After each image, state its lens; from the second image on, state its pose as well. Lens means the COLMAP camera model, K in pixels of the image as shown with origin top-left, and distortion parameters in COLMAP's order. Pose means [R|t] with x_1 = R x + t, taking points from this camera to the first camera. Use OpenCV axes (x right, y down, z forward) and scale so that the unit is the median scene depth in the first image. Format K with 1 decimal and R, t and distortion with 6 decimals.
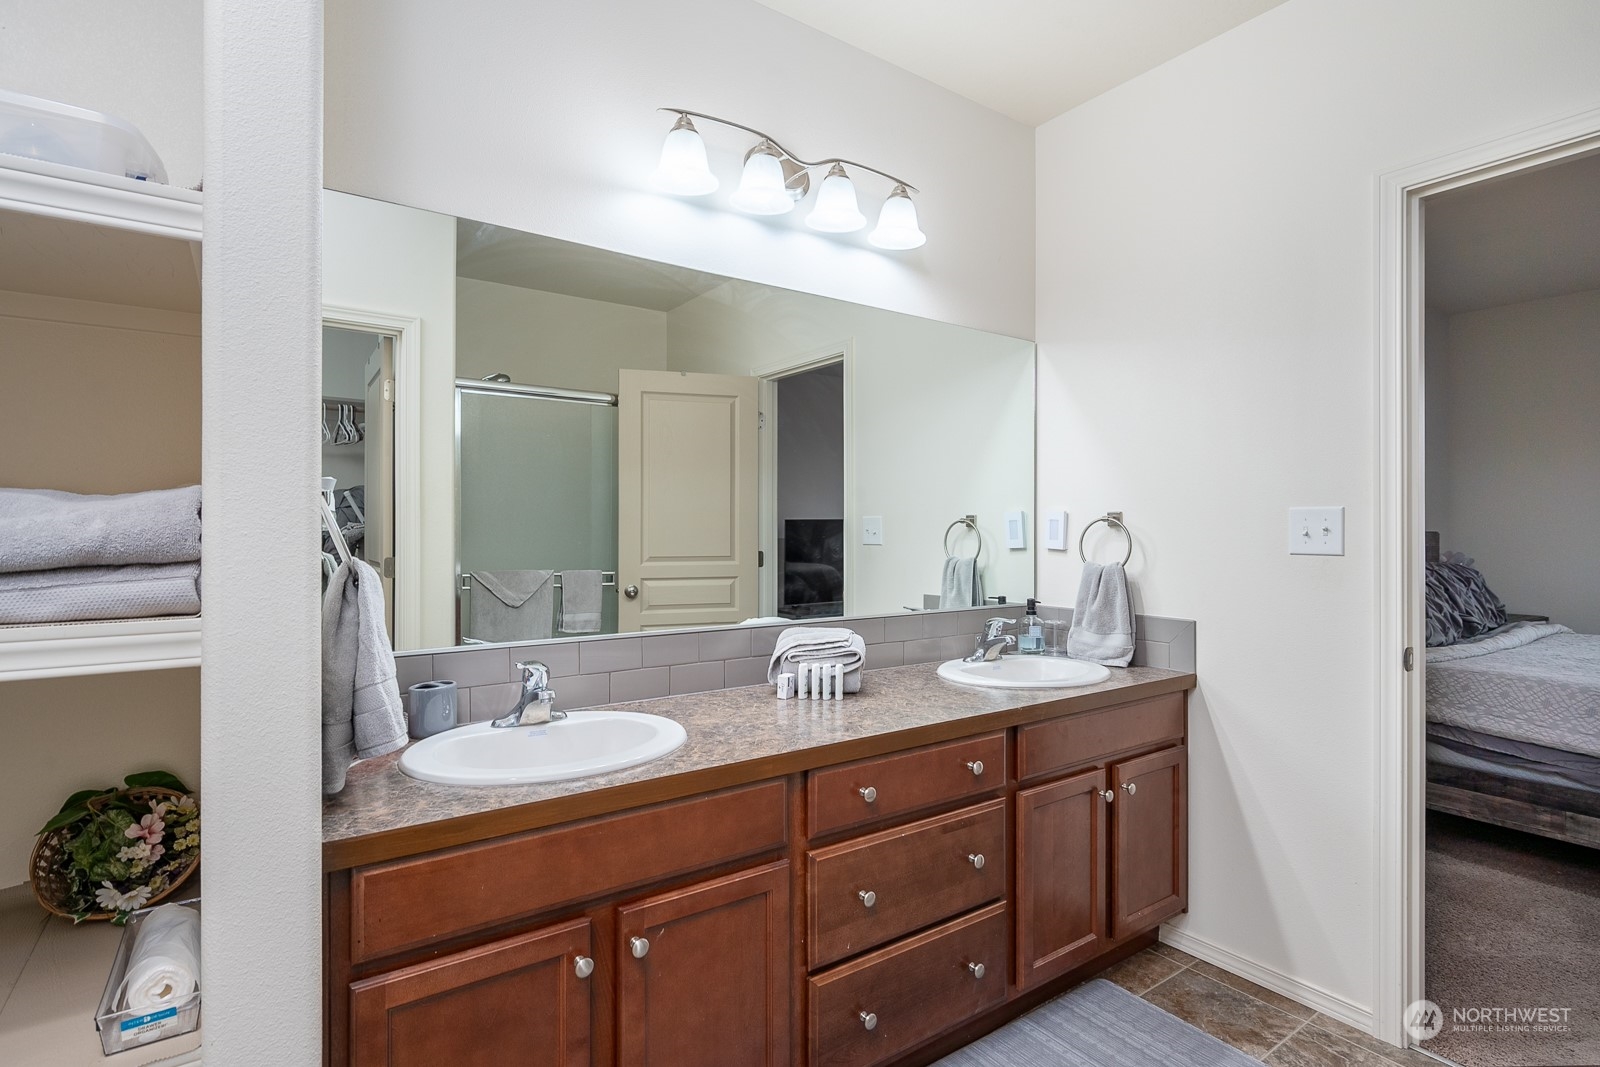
lens RADIAL K [[776.7, 0, 797.5], [0, 776.7, 531.5], [0, 0, 1]] dist [0.000529, 0.002303]
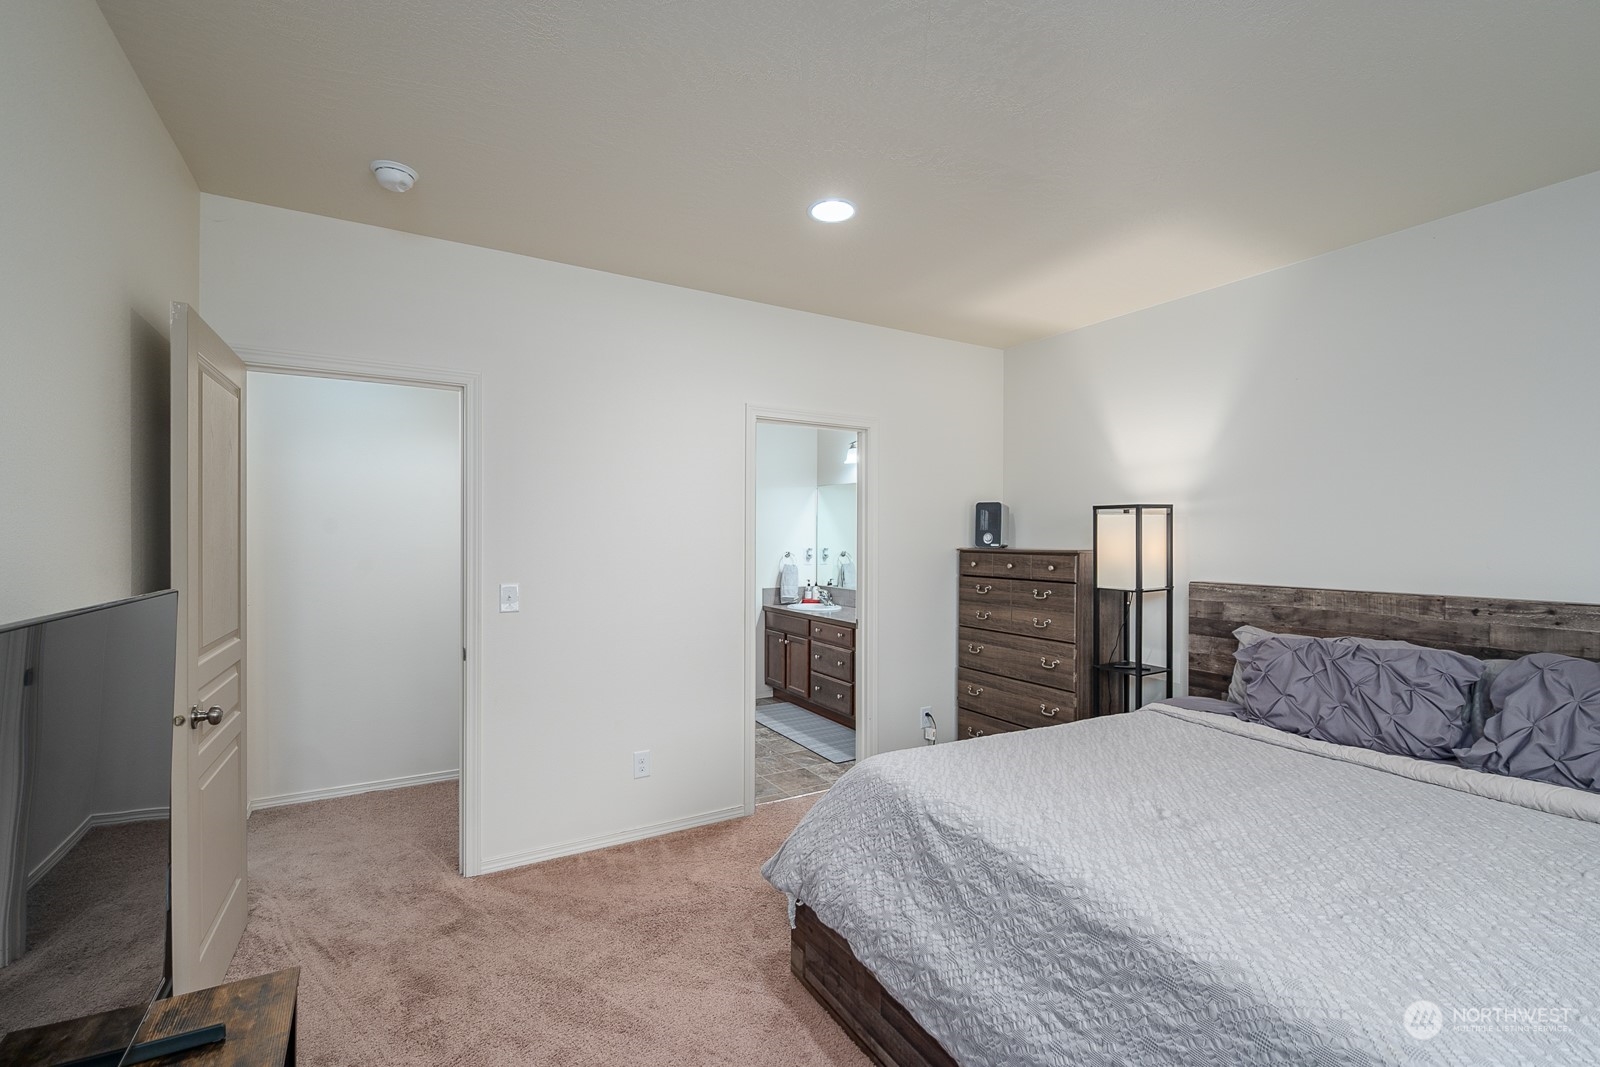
lens RADIAL K [[698.5, 0, 785.1], [0, 698.5, 530.2], [0, 0, 1]] dist [0.001799, 0.000655]
pose [[-0.086798, -0.000848, -0.996226, 2.493927], [-0.002507, 0.999997, -0.000633, -0.097424], [0.996223, 0.002442, -0.086800, 0.826097]]
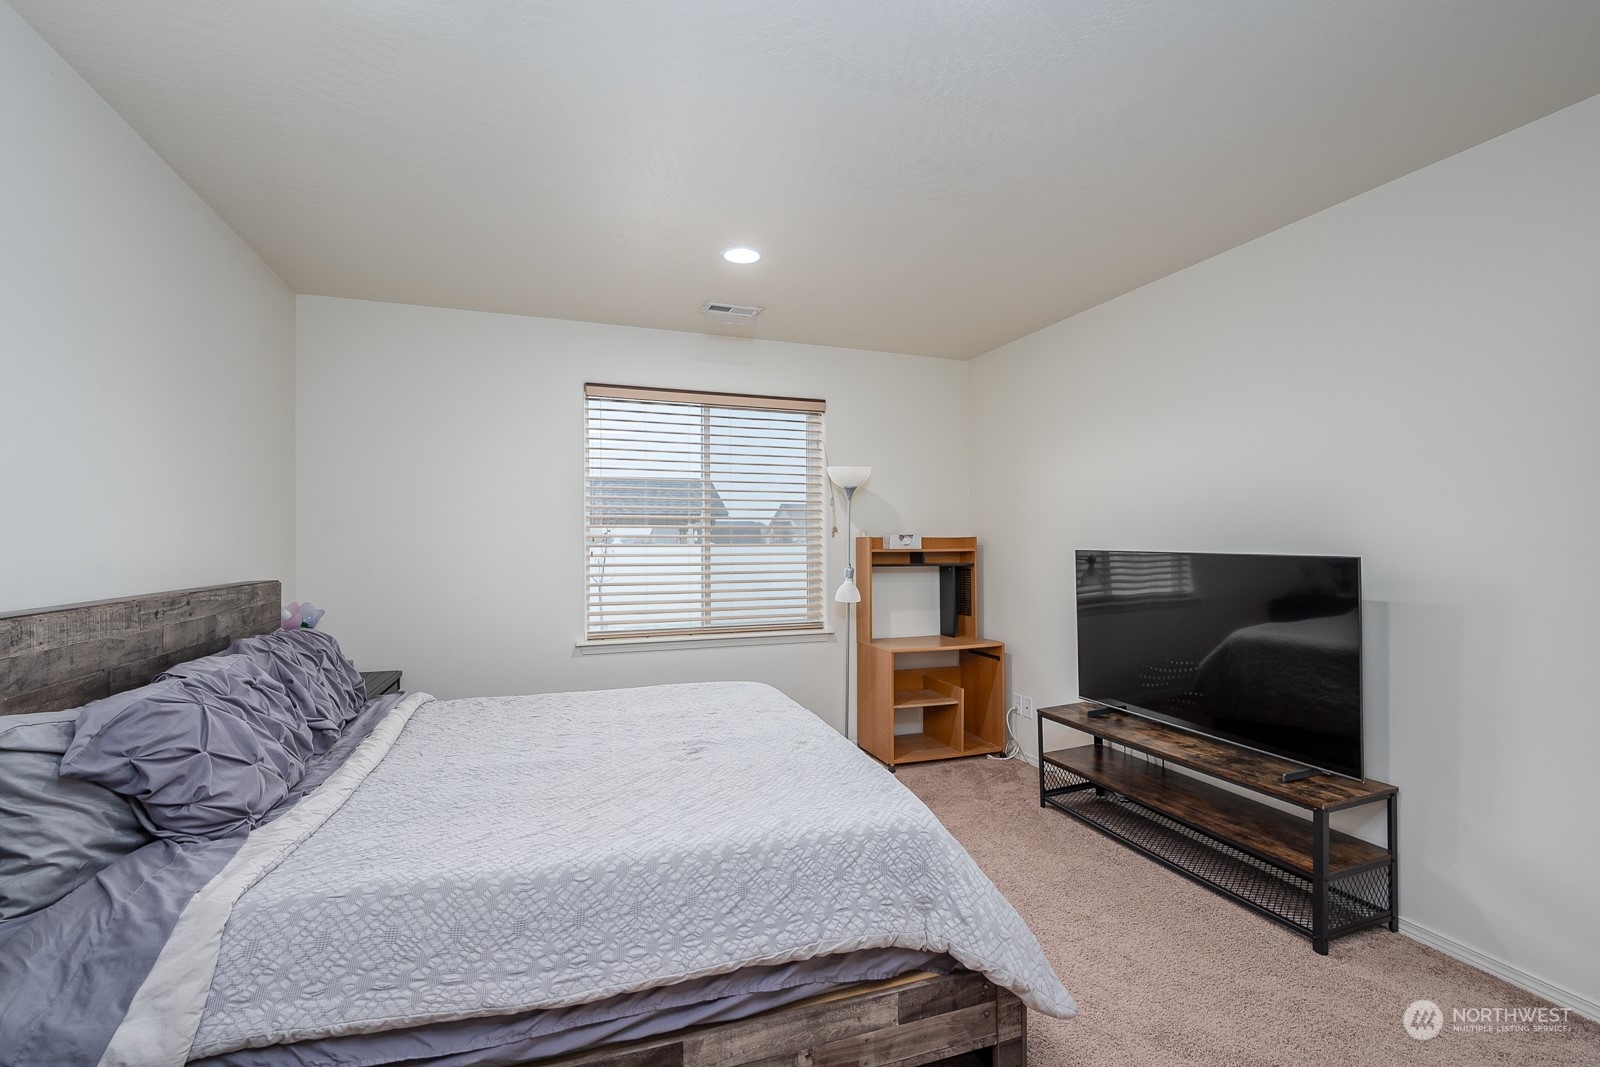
lens RADIAL K [[698.5, 0, 790.3], [0, 698.5, 544.9], [0, 0, 1]] dist [0.001799, 0.000655]
pose [[0.255648, 0.002029, 0.966768, 0.676184], [0.001866, 0.999995, -0.002592, -0.057544], [-0.966768, 0.002466, 0.255643, 0.800862]]
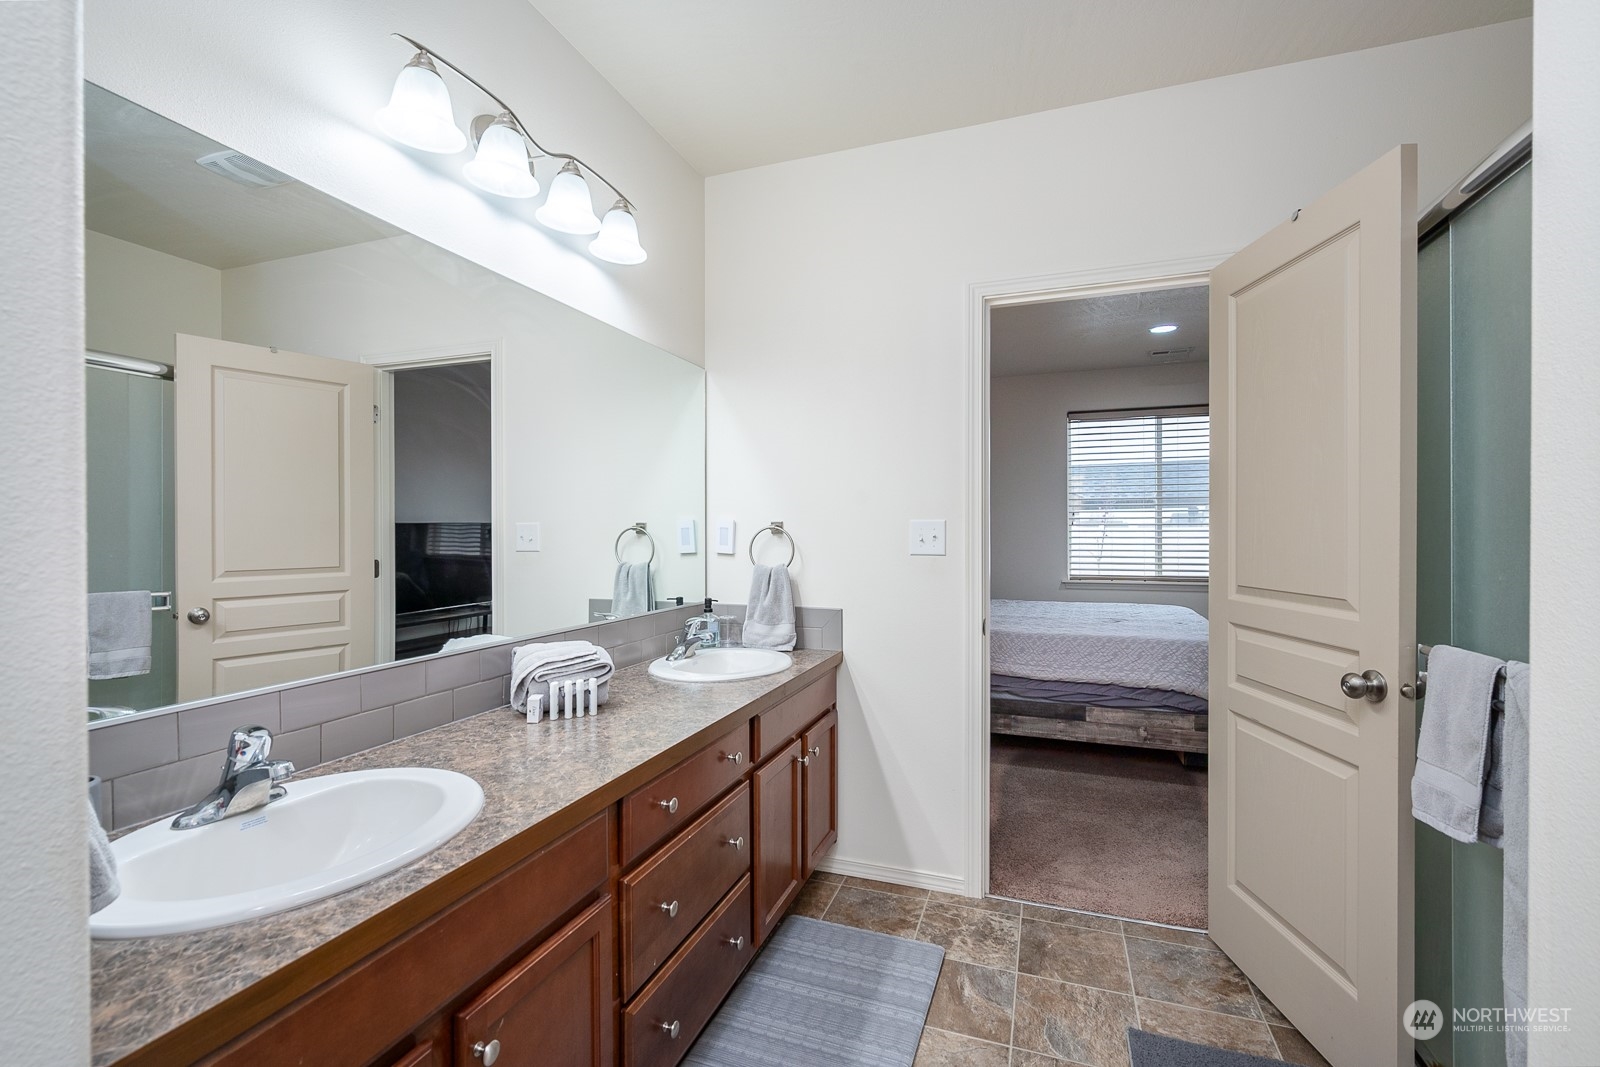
lens RADIAL K [[698.5, 0, 778.8], [0, 698.5, 538.7], [0, 0, 1]] dist [0.001799, 0.000655]
pose [[0.828760, -0.008575, 0.559539, -0.212463], [0.003583, 0.999943, 0.010019, -0.011057], [-0.559593, -0.006298, 0.828744, 0.125714]]
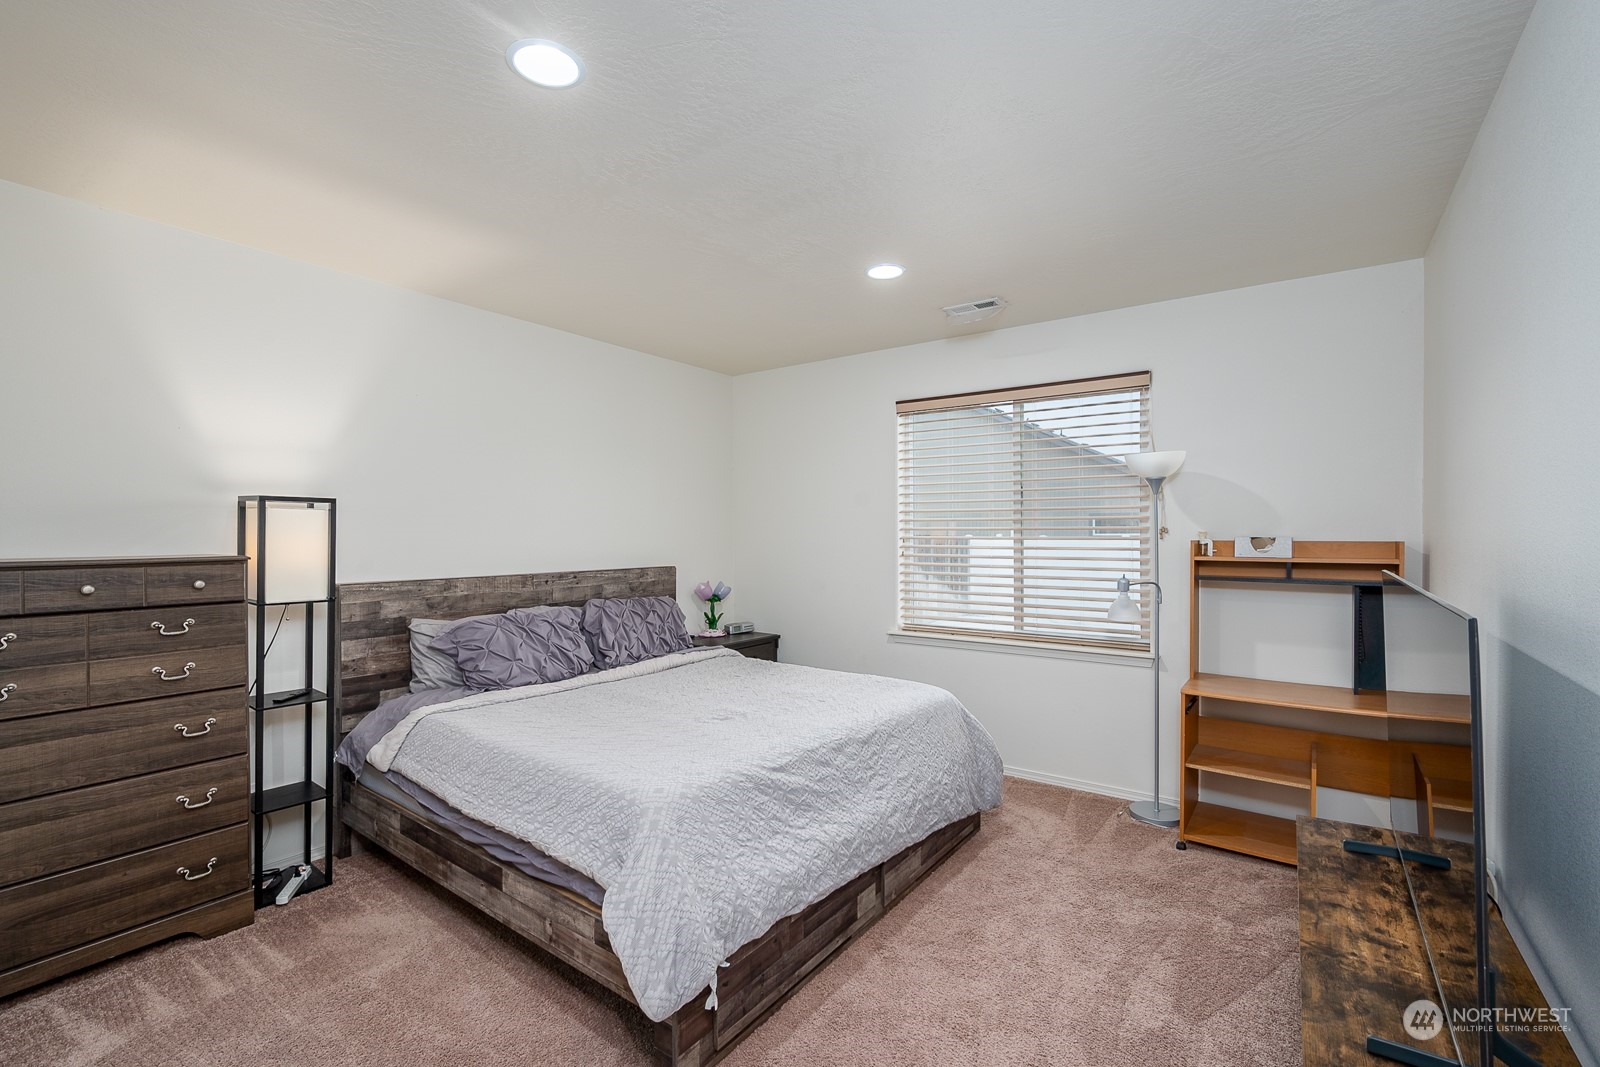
lens RADIAL K [[698.5, 0, 812.0], [0, 698.5, 546.3], [0, 0, 1]] dist [0.001799, 0.000655]
pose [[0.938336, -0.001114, 0.345723, 1.340707], [-0.004714, 0.999861, 0.016015, -0.092685], [-0.345692, -0.016657, 0.938200, -0.040831]]
